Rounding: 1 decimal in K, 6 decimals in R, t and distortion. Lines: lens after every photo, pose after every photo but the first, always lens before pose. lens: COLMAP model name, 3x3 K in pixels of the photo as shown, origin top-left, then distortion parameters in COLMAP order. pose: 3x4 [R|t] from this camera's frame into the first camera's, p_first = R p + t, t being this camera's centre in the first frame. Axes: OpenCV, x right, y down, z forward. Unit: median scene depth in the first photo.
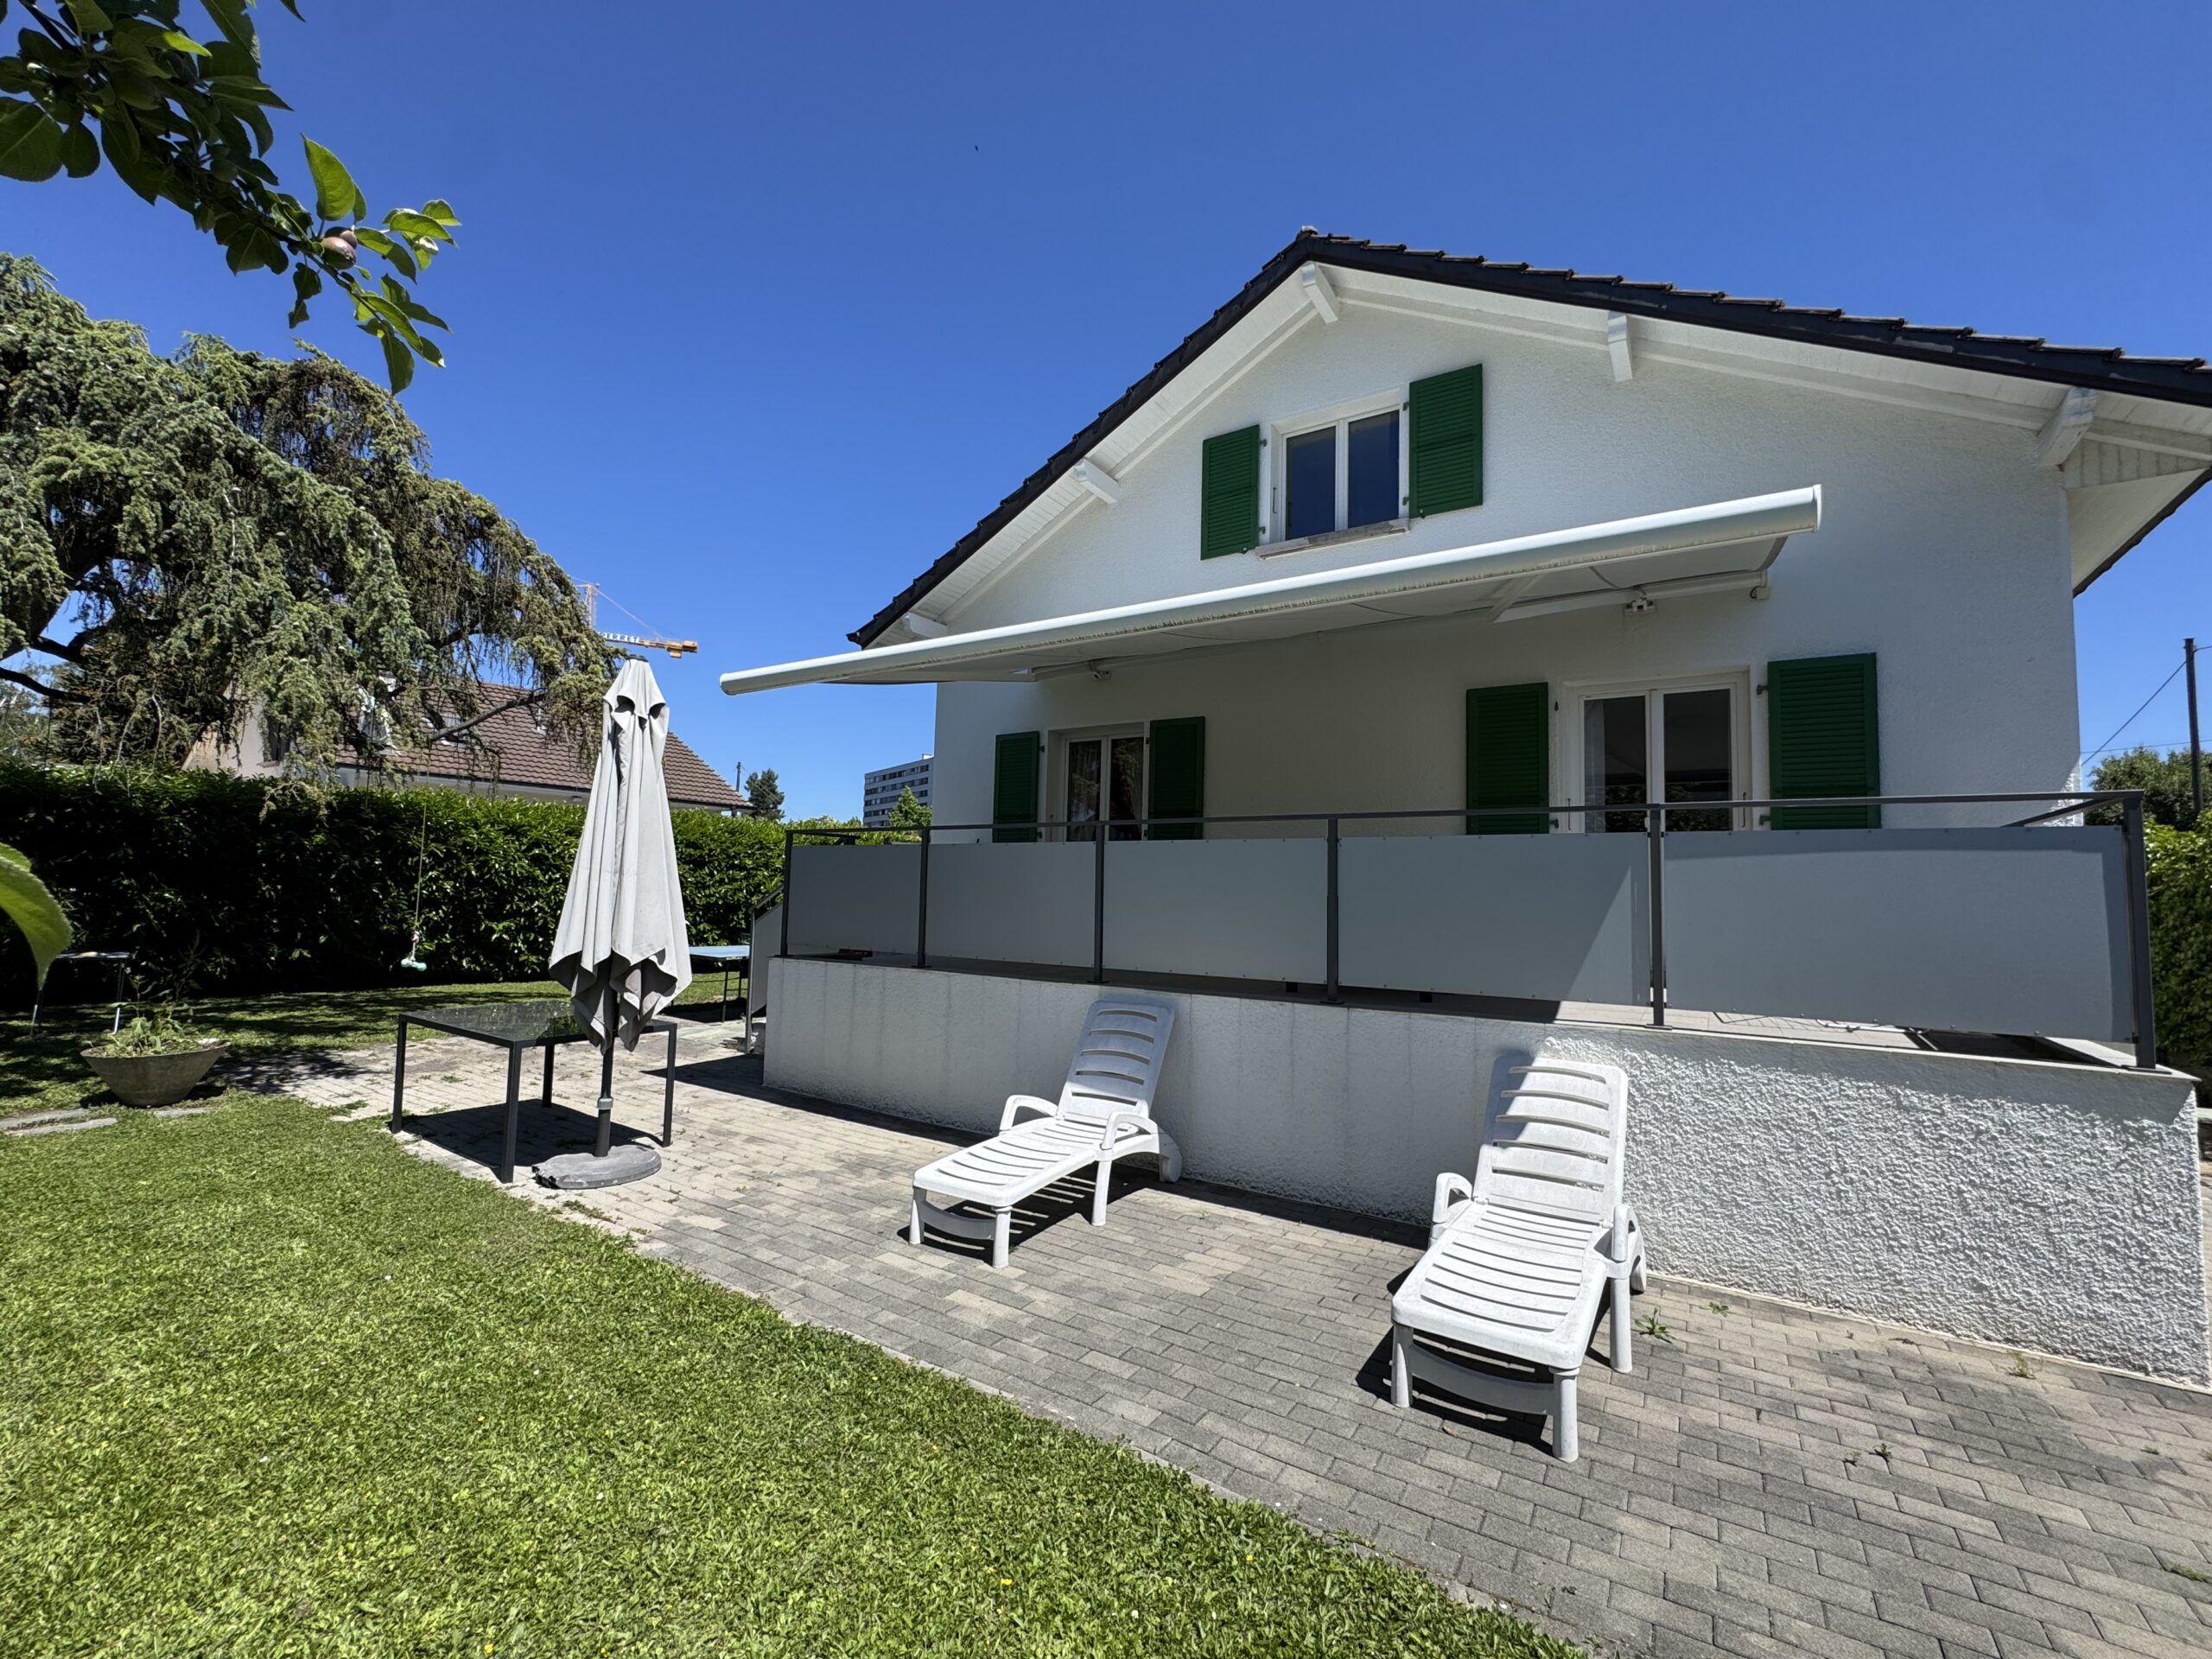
lens RADIAL K [[931.1, 0, 1099.8], [0, 931.1, 830.6], [0, 0, 1]] dist [-0.004866, -0.000664]
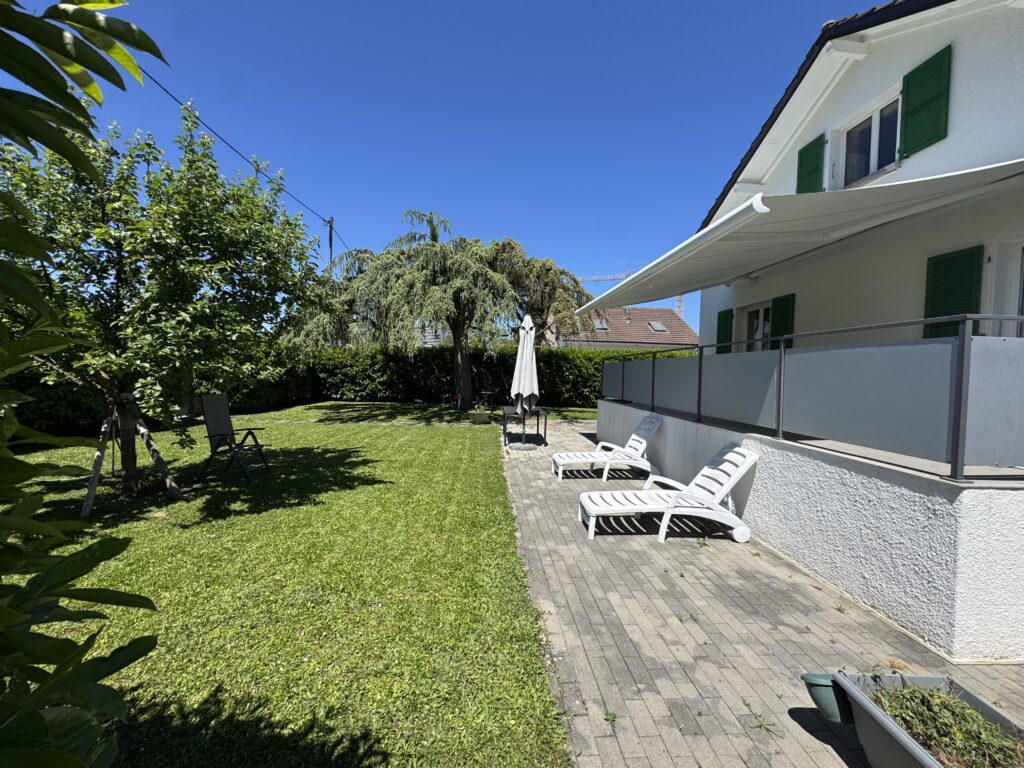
lens RADIAL K [[409.9, 0, 507.1], [0, 409.9, 382.3], [0, 0, 1]] dist [-0.008665, -0.000666]
pose [[0.593478, 0.012008, -0.804760, 0.651152], [0.041974, 0.998066, 0.045847, 0.005058], [0.803755, -0.060988, 0.591827, -0.050980]]
